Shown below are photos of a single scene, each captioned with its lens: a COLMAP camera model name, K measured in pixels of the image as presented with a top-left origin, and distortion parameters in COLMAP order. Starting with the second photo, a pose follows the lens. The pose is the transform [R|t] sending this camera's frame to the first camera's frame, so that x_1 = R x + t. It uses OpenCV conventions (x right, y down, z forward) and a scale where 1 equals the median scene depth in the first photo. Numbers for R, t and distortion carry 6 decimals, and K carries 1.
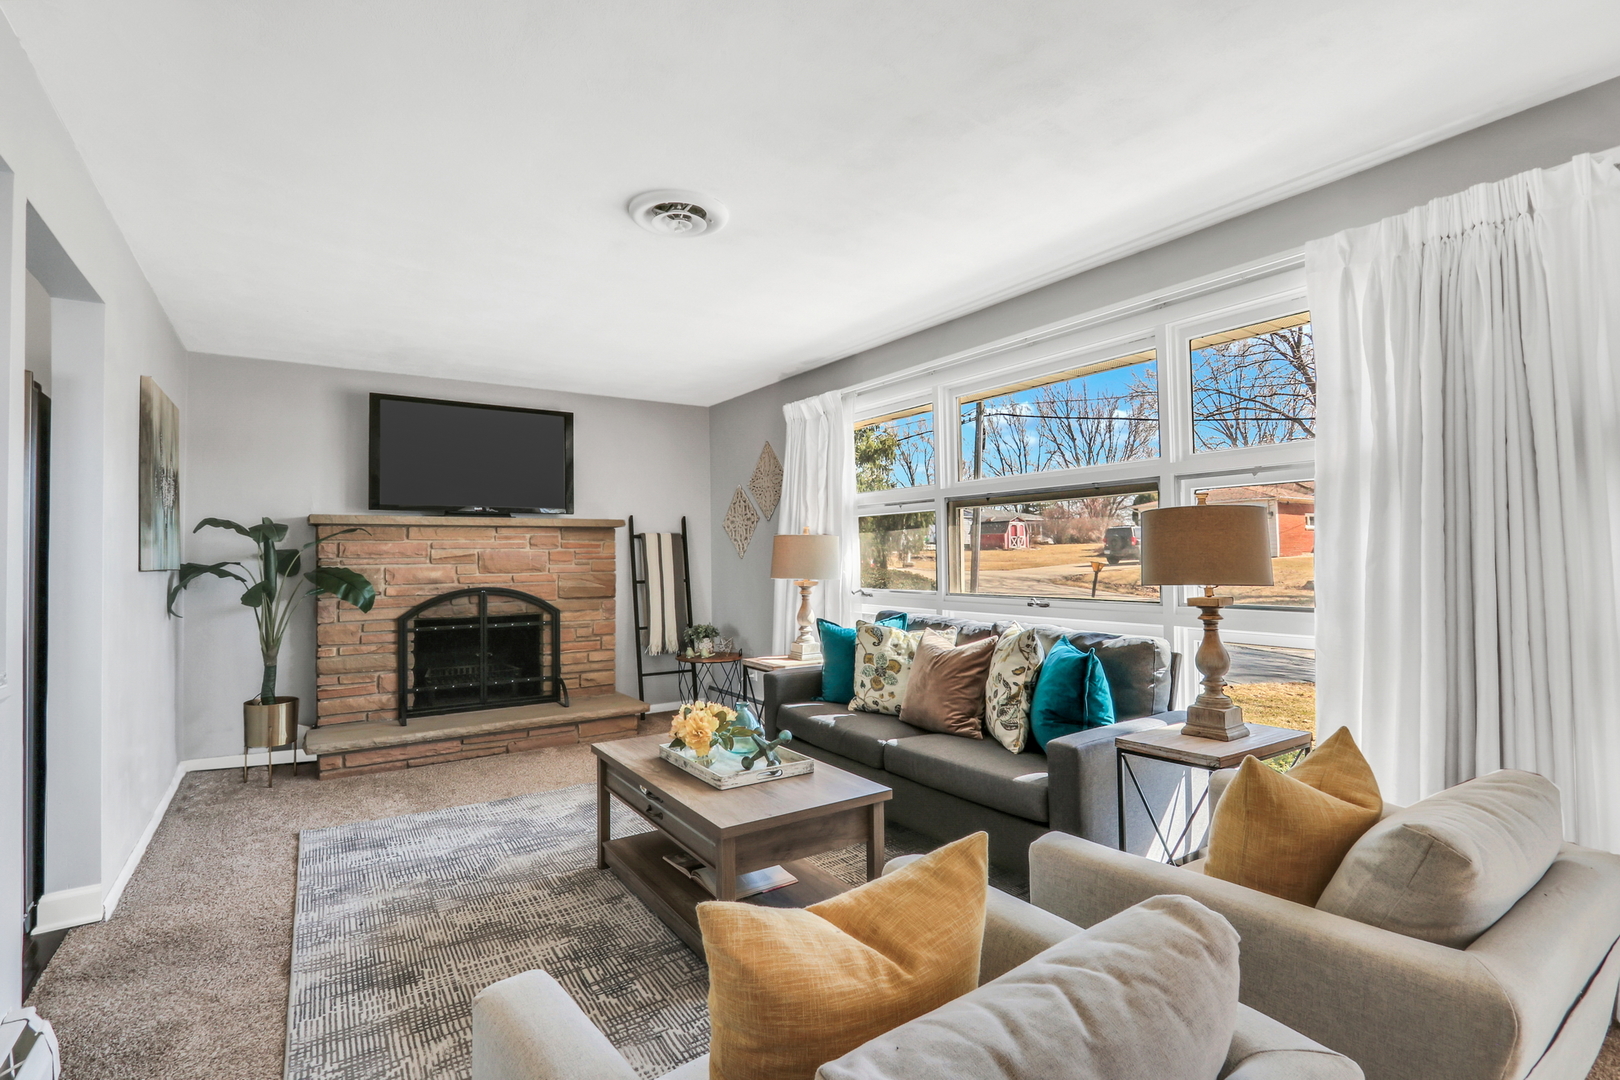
lens RADIAL K [[766.9, 0, 788.4], [0, 766.9, 538.0], [0, 0, 1]] dist [0.000305, 0.000375]
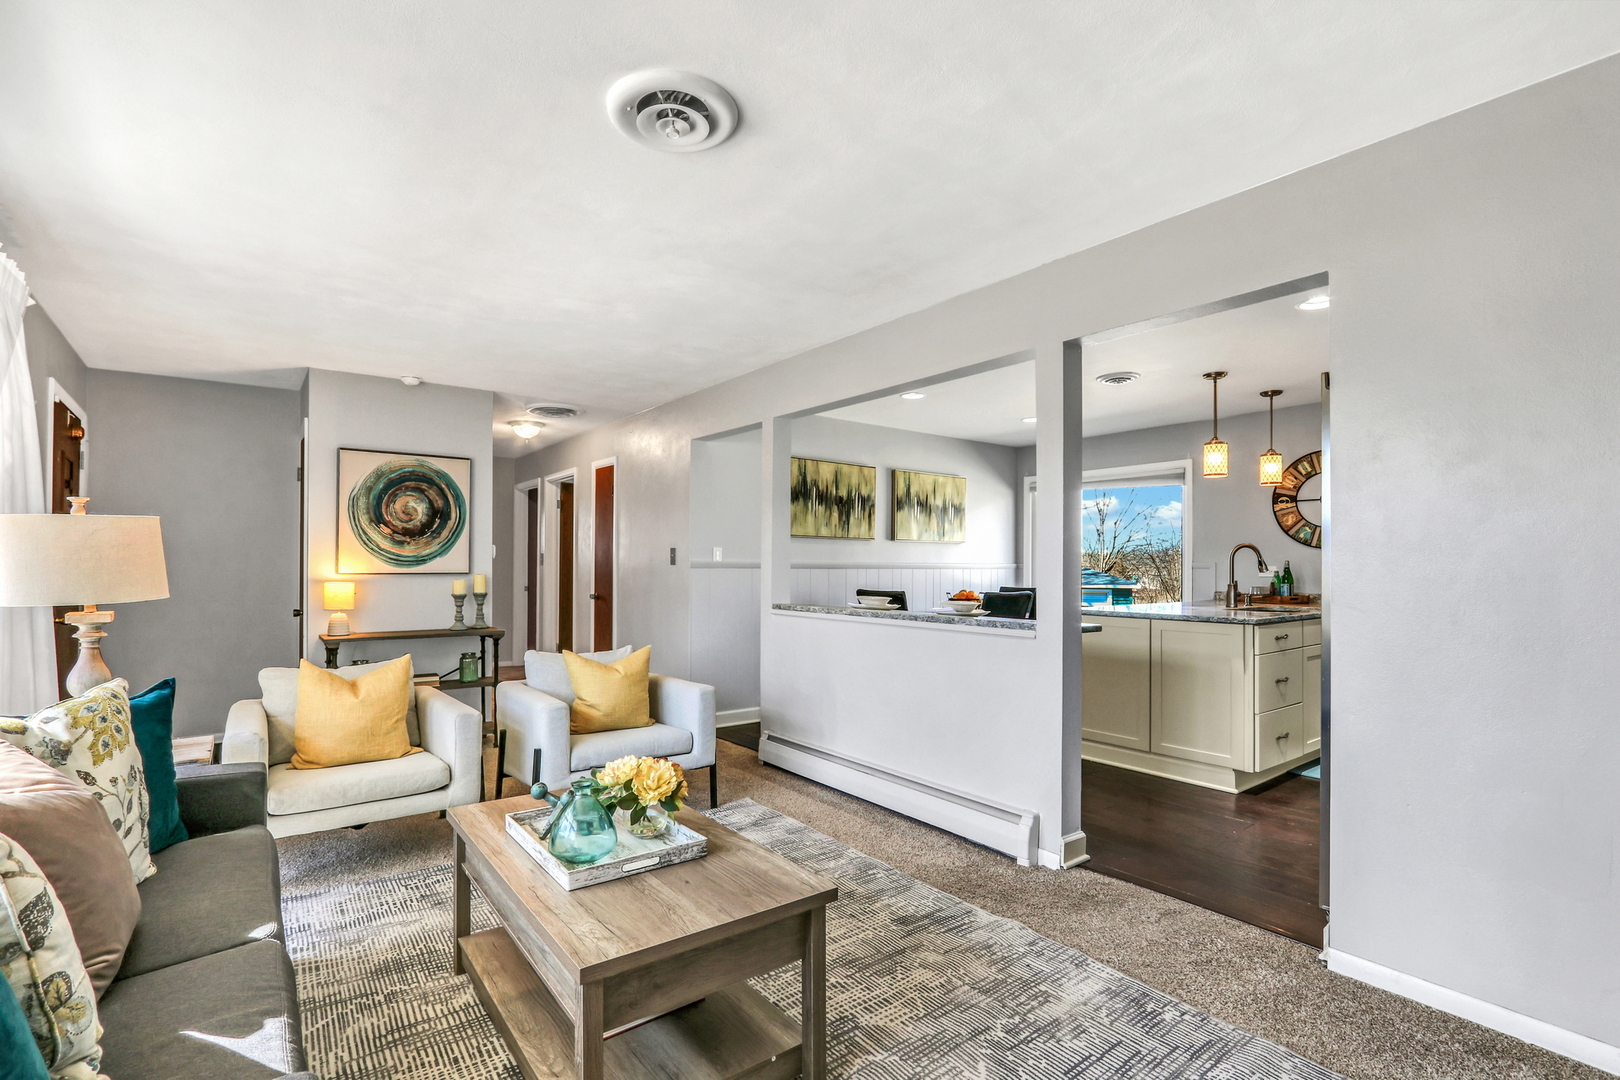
lens RADIAL K [[747.4, 0, 788.9], [0, 747.4, 558.0], [0, 0, 1]] dist [-0.019111, 0.001178]
pose [[-0.998148, 0.007891, -0.060318, -0.117329], [0.009976, 0.999360, -0.034347, 0.026195], [0.060008, -0.034885, -0.997588, 0.968470]]
